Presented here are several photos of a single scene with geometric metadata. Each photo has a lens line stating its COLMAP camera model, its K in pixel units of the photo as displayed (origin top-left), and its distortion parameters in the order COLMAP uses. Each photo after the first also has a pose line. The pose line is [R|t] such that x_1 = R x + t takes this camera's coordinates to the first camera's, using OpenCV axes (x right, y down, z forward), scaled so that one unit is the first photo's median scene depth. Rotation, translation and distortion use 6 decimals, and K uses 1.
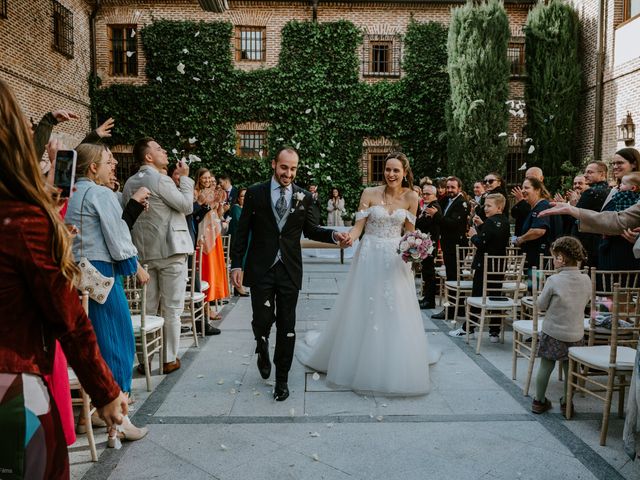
lens RADIAL K [[810.0, 0, 320.0], [0, 810.0, 240.0], [0, 0, 1]] dist [-0.010918, 0.003598]
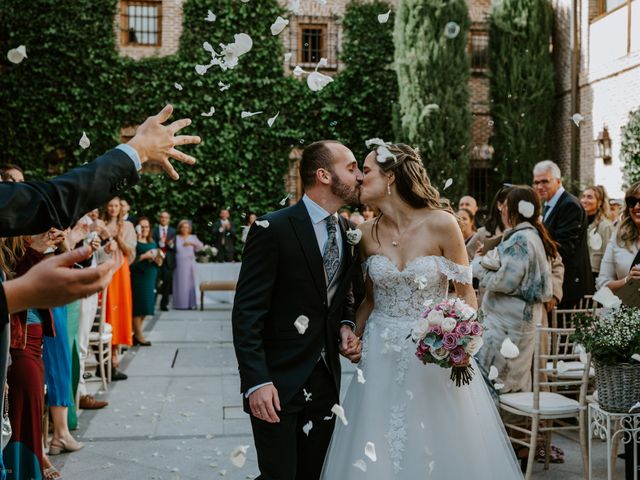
lens RADIAL K [[542.1, 0, 290.5], [0, 542.1, 241.4], [0, 0, 1]] dist [0.002888, 0.003554]
pose [[0.995716, -0.001991, 0.092444, 0.005819], [0.006367, 0.998872, -0.047062, -0.013071], [-0.092246, 0.047449, 0.994605, 0.487344]]
